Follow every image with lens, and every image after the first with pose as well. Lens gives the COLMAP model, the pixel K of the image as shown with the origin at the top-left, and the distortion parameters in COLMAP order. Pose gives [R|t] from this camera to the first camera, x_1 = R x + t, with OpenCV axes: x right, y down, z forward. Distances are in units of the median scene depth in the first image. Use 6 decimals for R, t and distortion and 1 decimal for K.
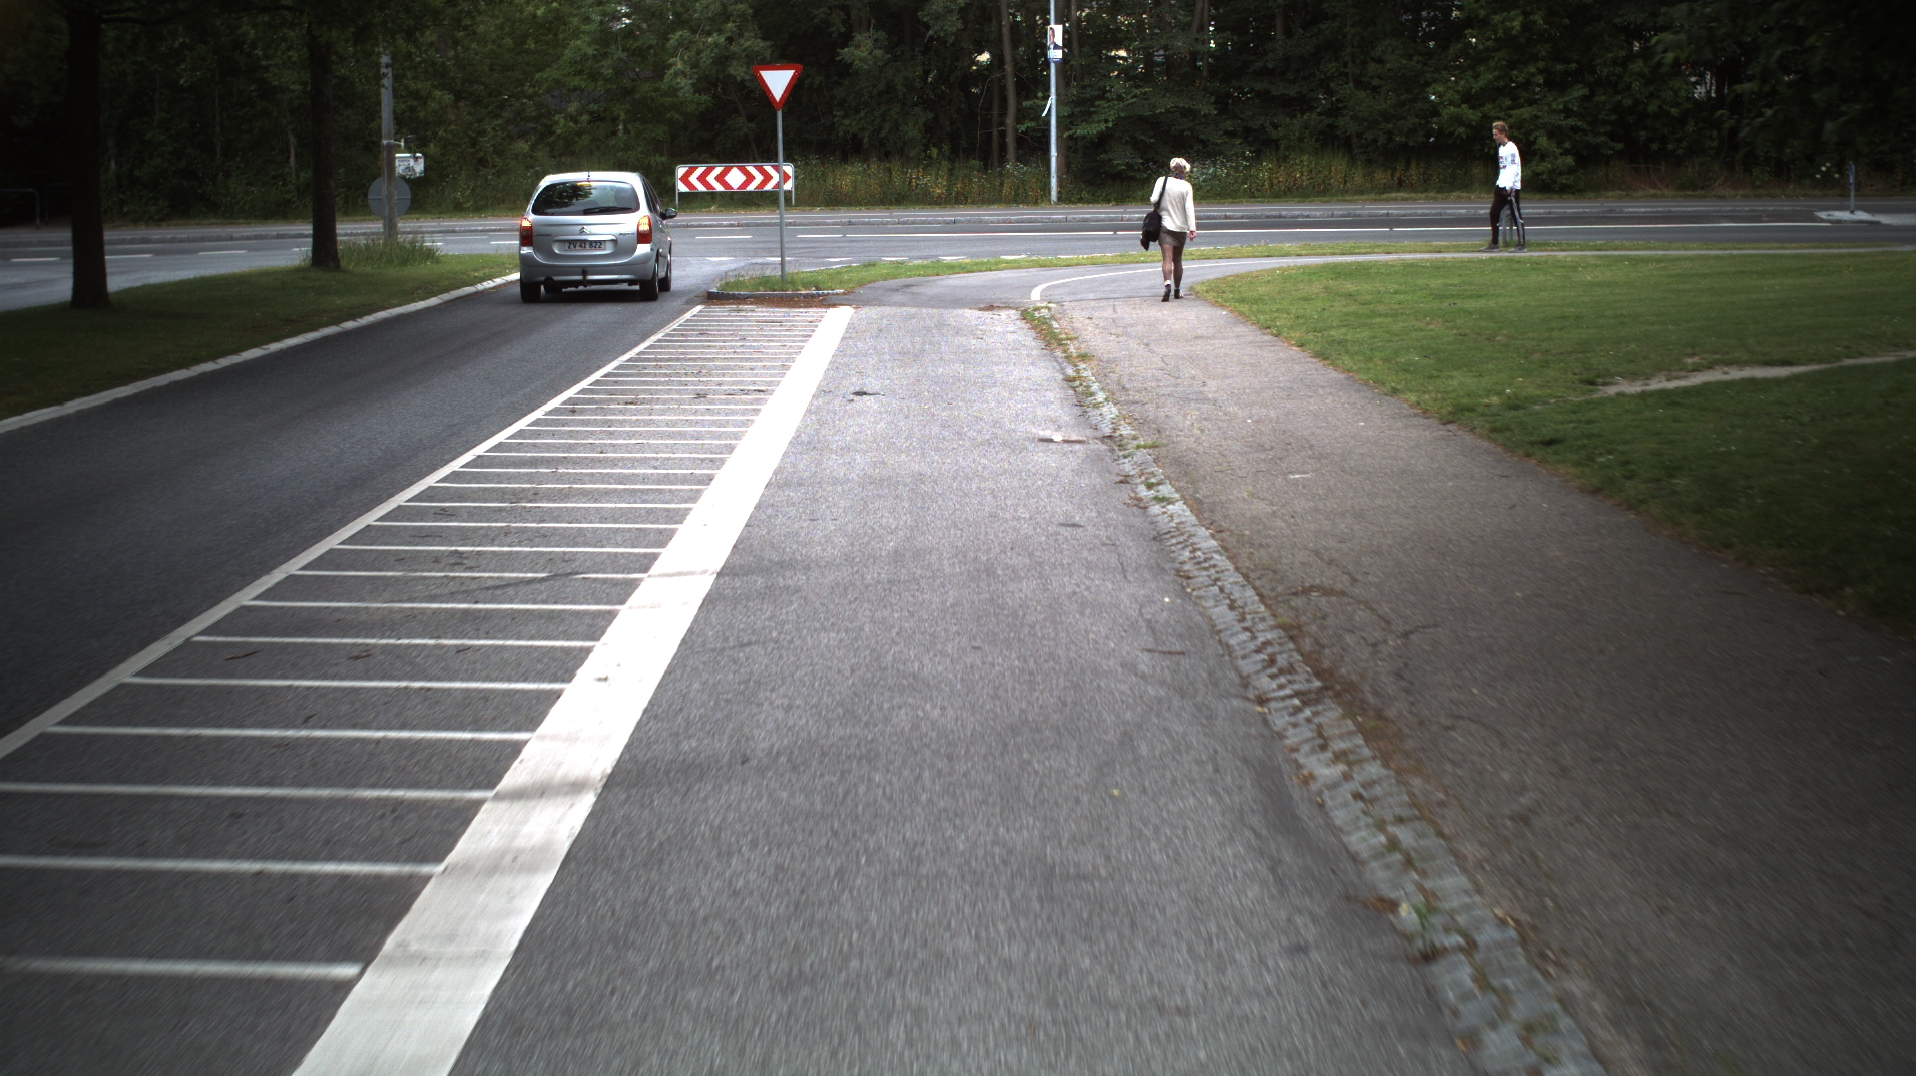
lens RADIAL K [[3315.1, 0, 958.0], [0, 3315.1, 538.0], [0, 0, 1]] dist [-0.273921, 0.282739]
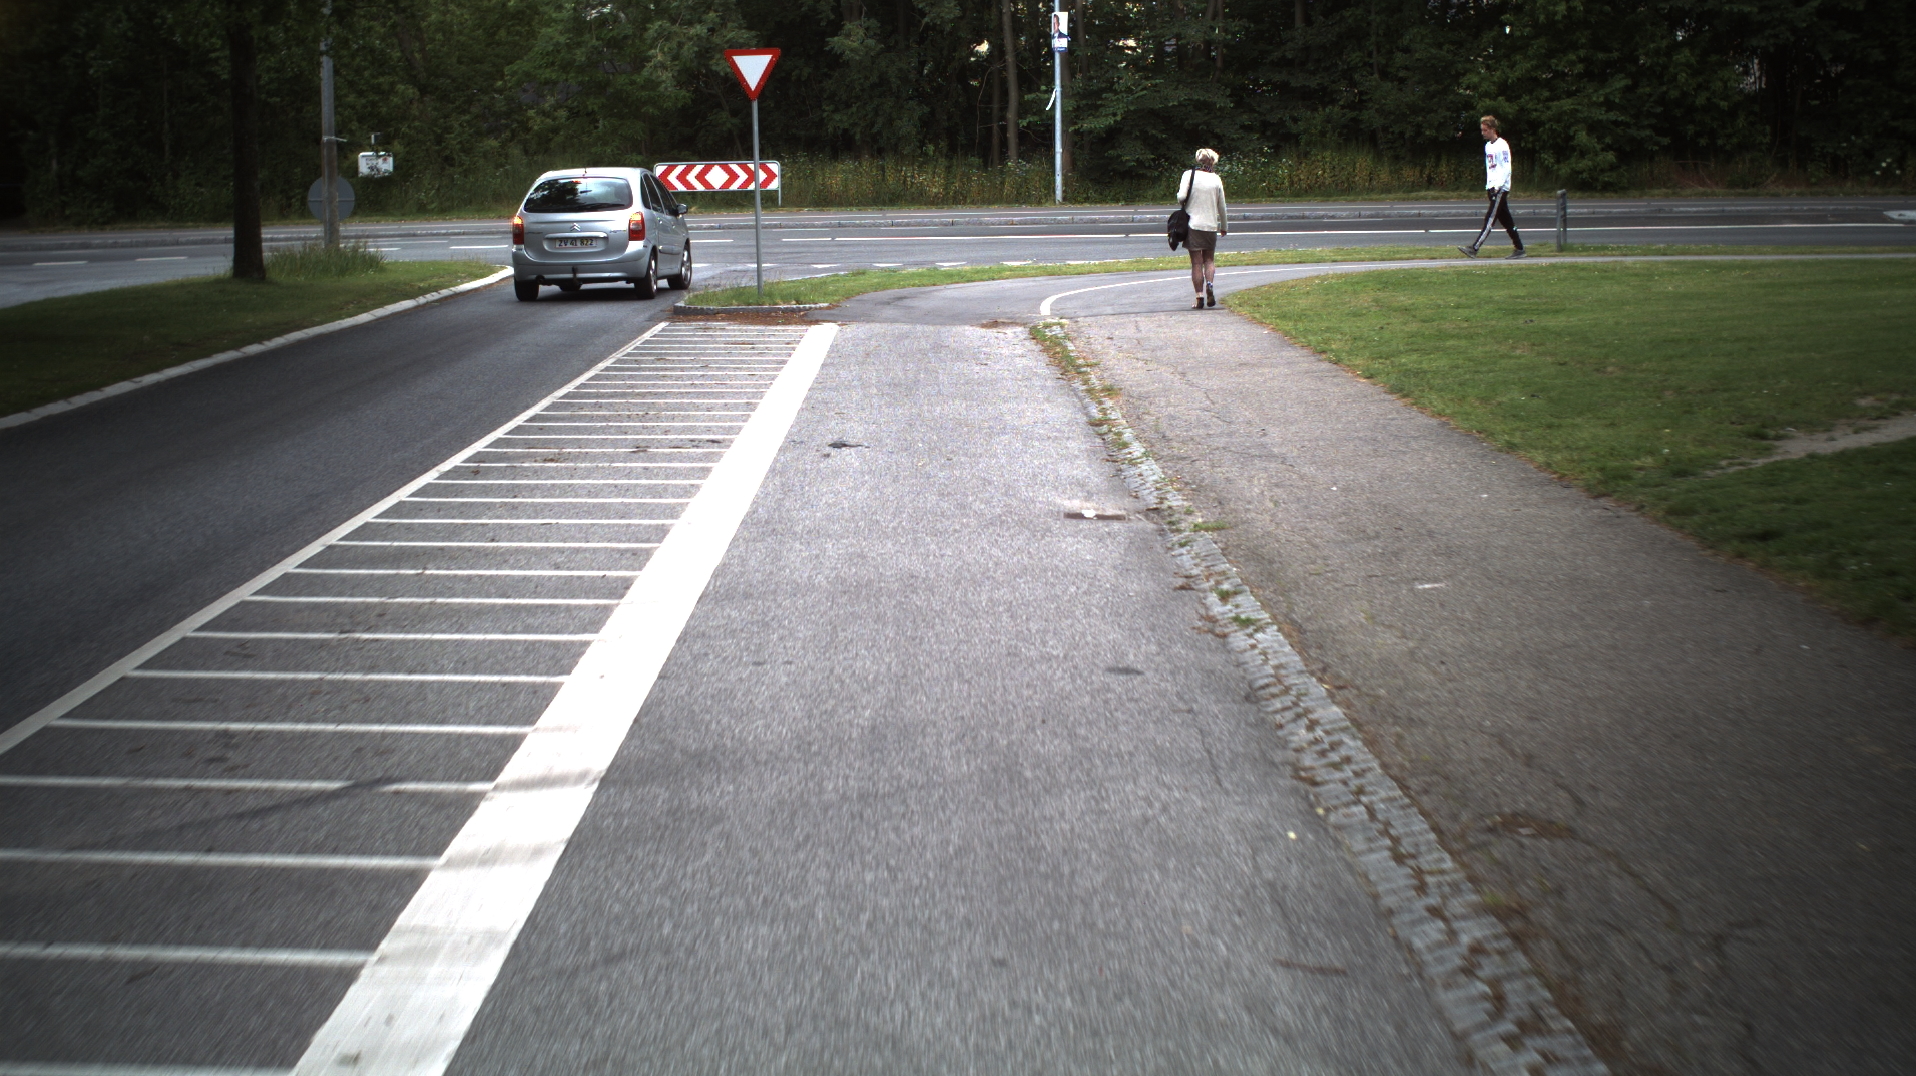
lens RADIAL K [[3315.1, 0, 958.0], [0, 3315.1, 538.0], [0, 0, 1]] dist [-0.273921, 0.282739]
pose [[0.999997, -0.002239, 0.000751, -0.000367], [0.002238, 0.999997, 0.000648, -0.007469], [-0.000753, -0.000647, 1.000000, 0.067578]]
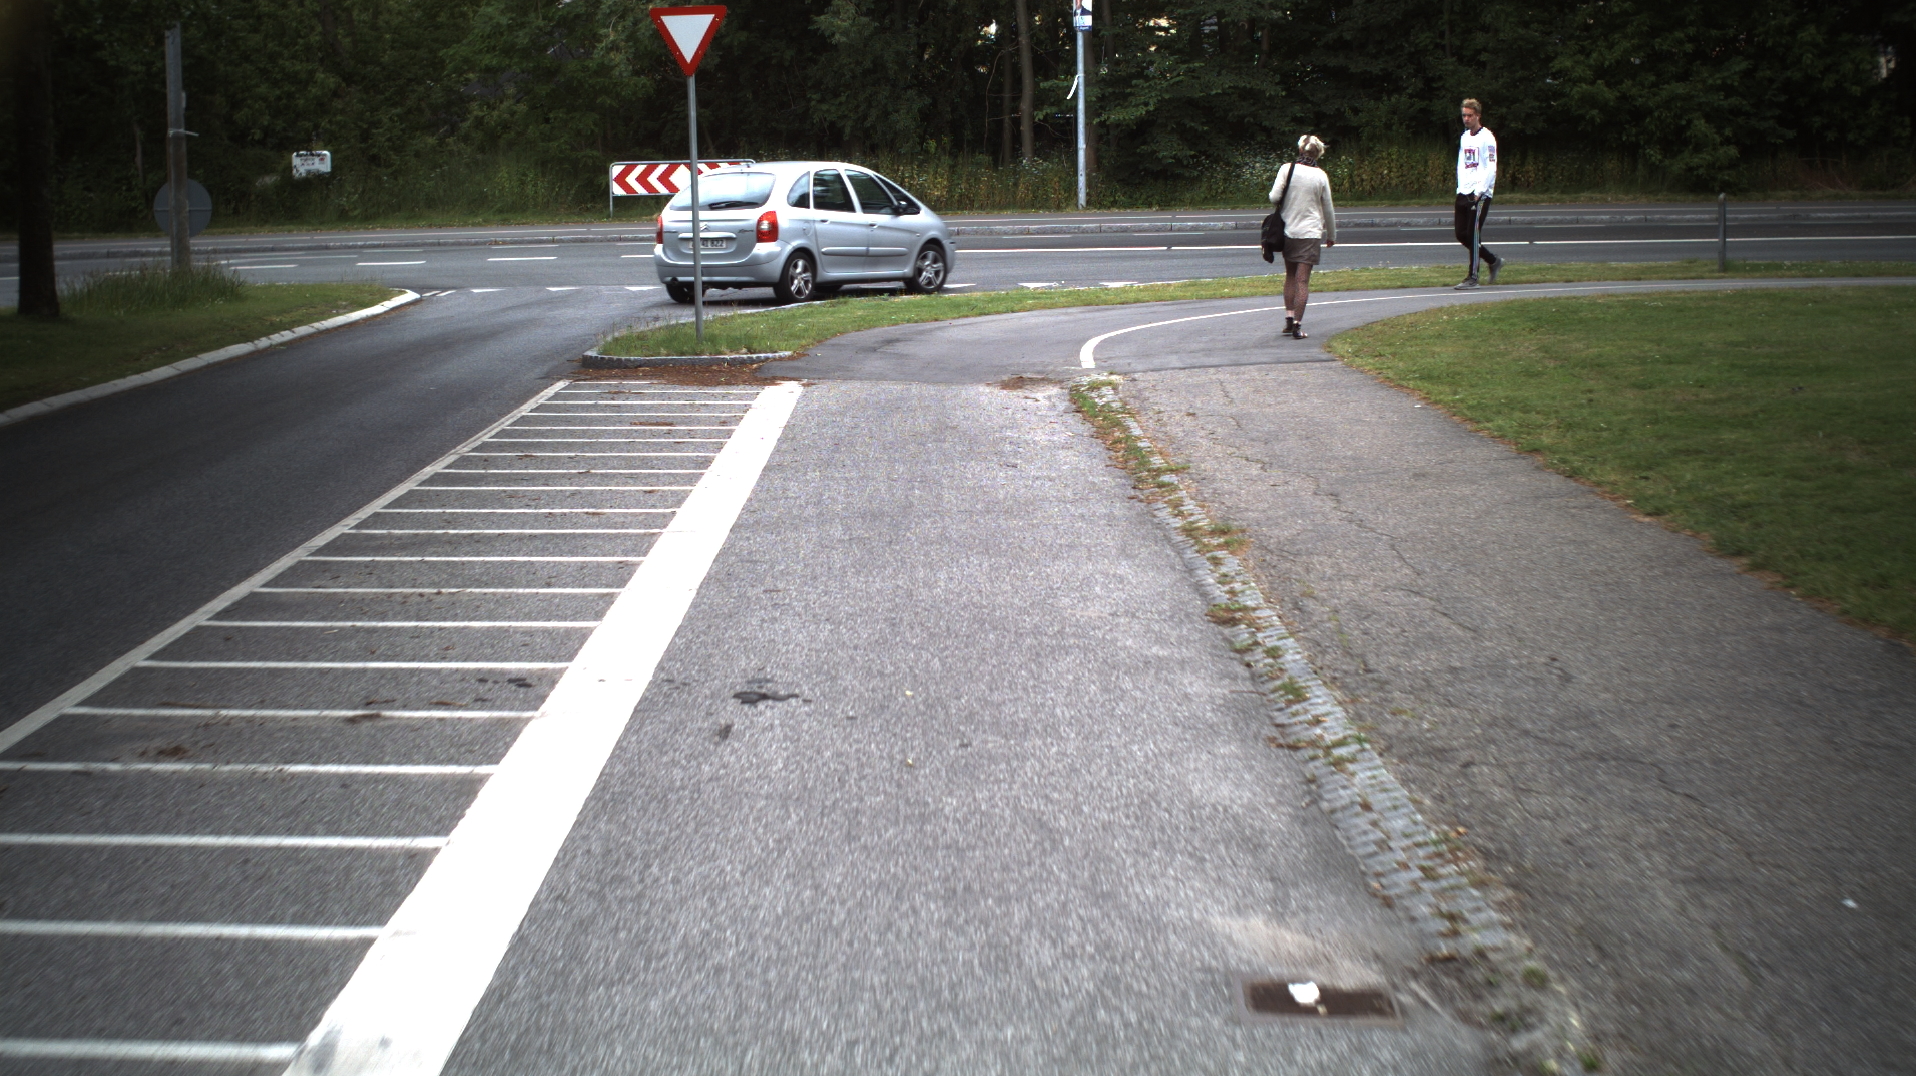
lens RADIAL K [[3315.1, 0, 958.0], [0, 3315.1, 538.0], [0, 0, 1]] dist [-0.273921, 0.282739]
pose [[0.999991, -0.004216, -0.000246, -0.001078], [0.004216, 0.999991, 0.000791, -0.022461], [0.000242, -0.000792, 1.000000, 0.202926]]
